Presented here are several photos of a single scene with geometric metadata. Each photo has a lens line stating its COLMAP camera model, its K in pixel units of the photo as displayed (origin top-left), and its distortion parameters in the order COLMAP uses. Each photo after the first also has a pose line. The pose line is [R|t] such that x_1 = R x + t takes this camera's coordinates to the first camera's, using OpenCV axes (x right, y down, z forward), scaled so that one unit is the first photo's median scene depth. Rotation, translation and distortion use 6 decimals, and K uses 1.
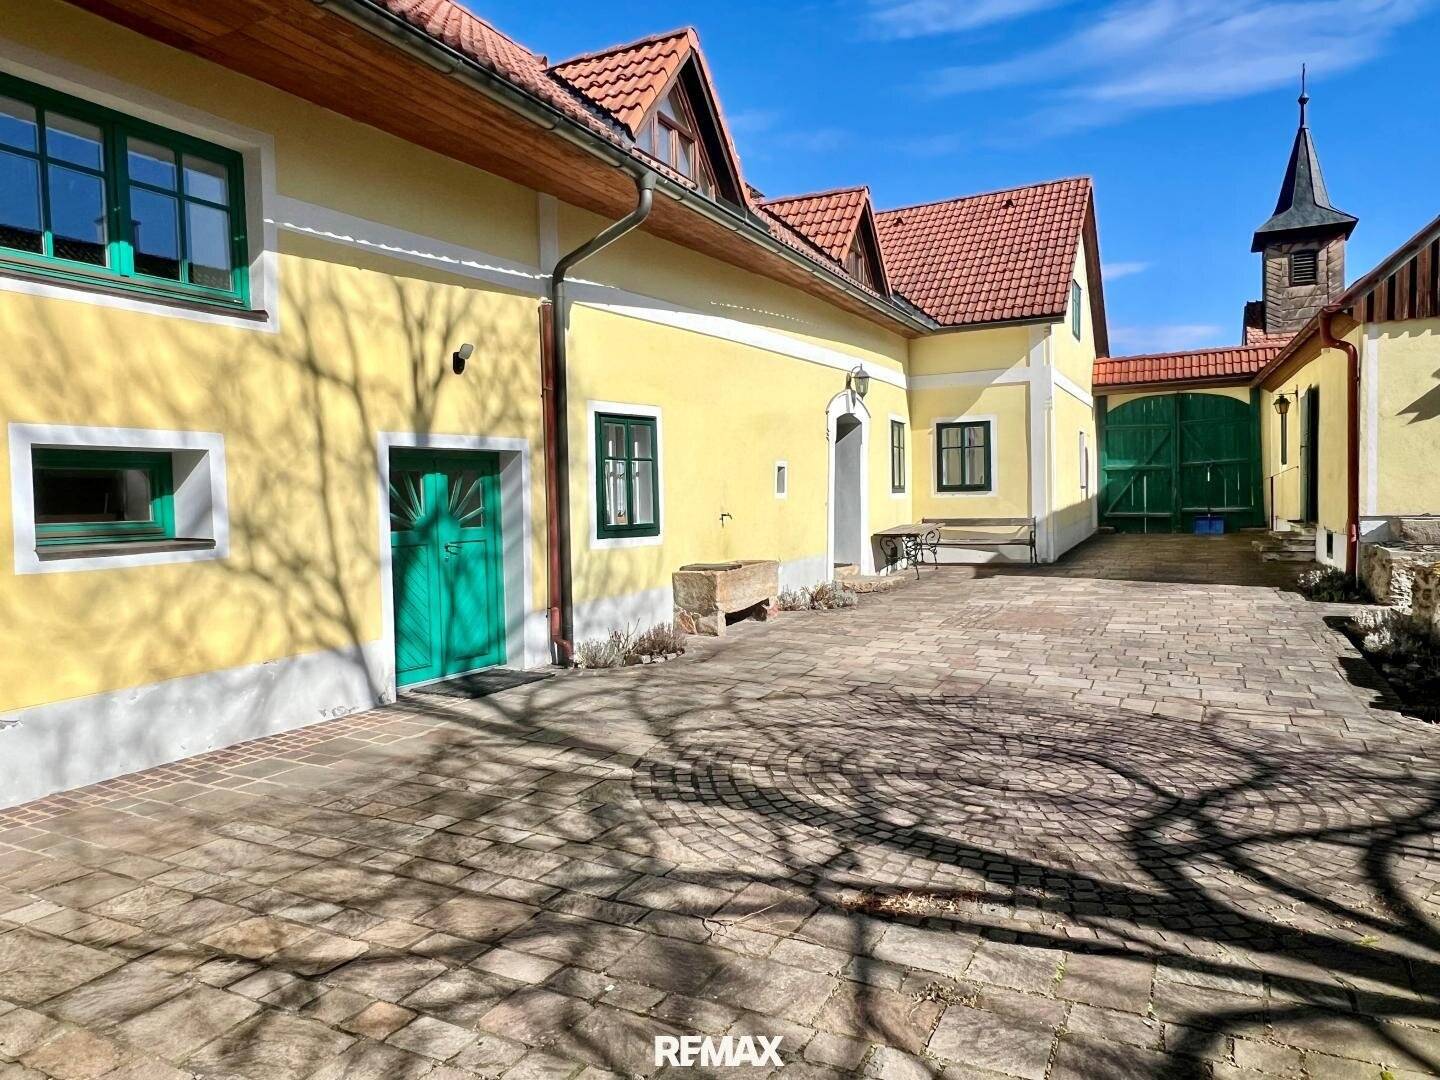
lens RADIAL K [[1004.0, 0, 720.0], [0, 1004.0, 540.0], [0, 0, 1]] dist [0.035031, -0.001556]
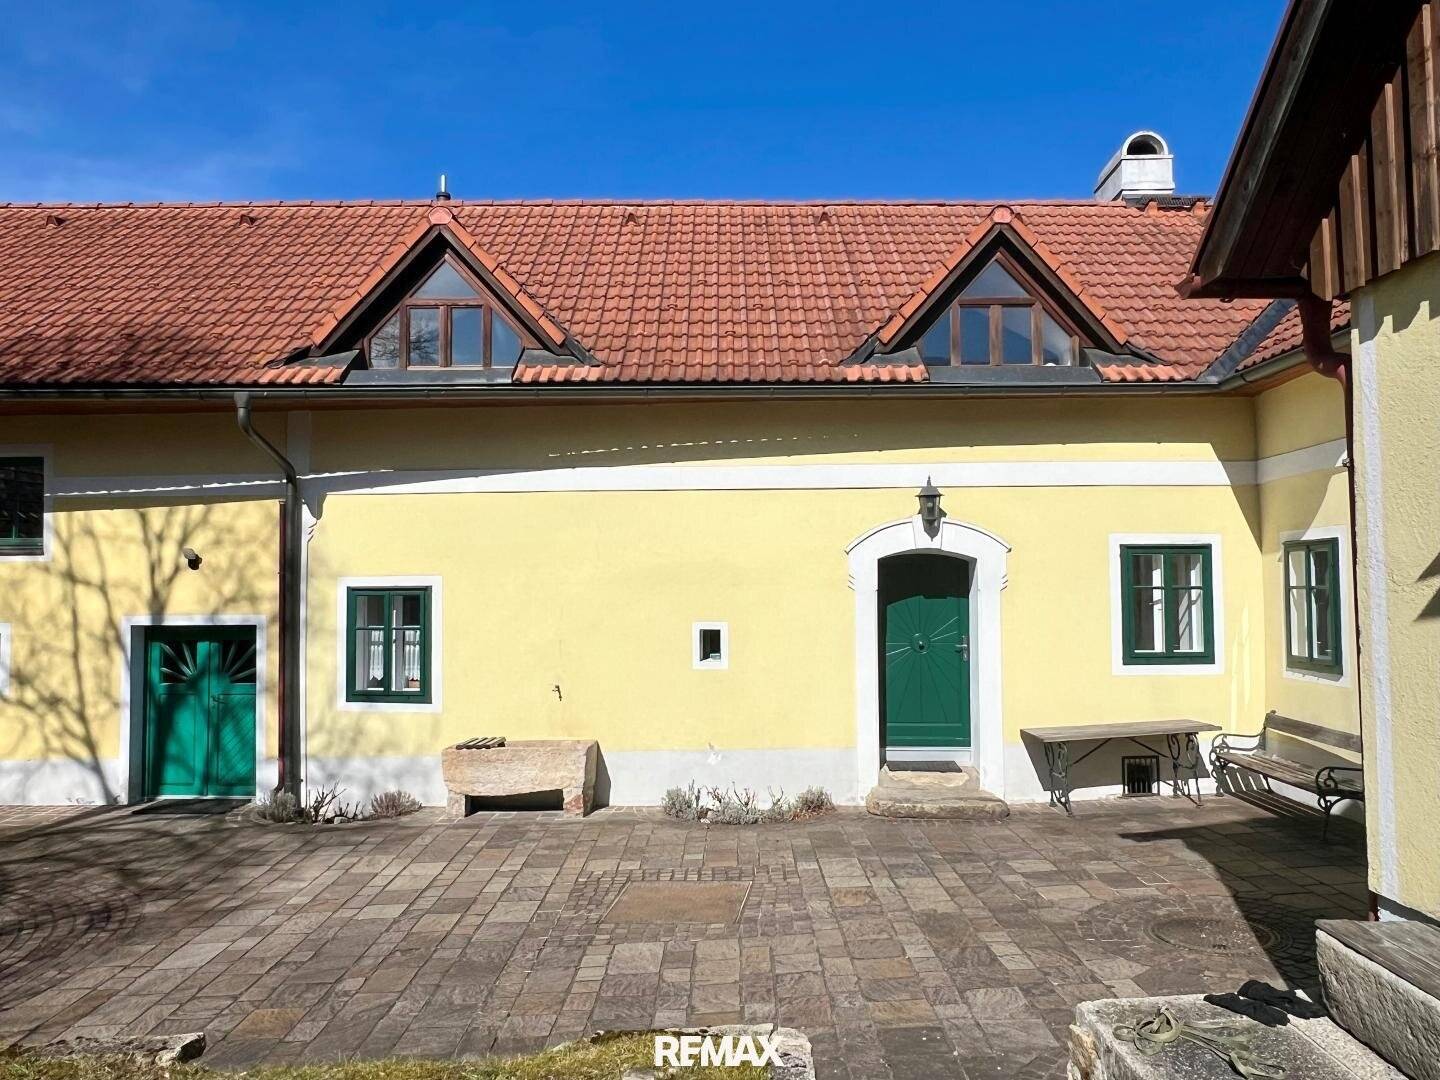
lens RADIAL K [[1004.0, 0, 720.0], [0, 1004.0, 540.0], [0, 0, 1]] dist [0.035031, -0.001556]
pose [[0.423446, -0.036395, -0.905190, 1.398419], [-0.045400, 0.997085, -0.061328, -0.166879], [0.904783, 0.067065, 0.420559, 1.168777]]
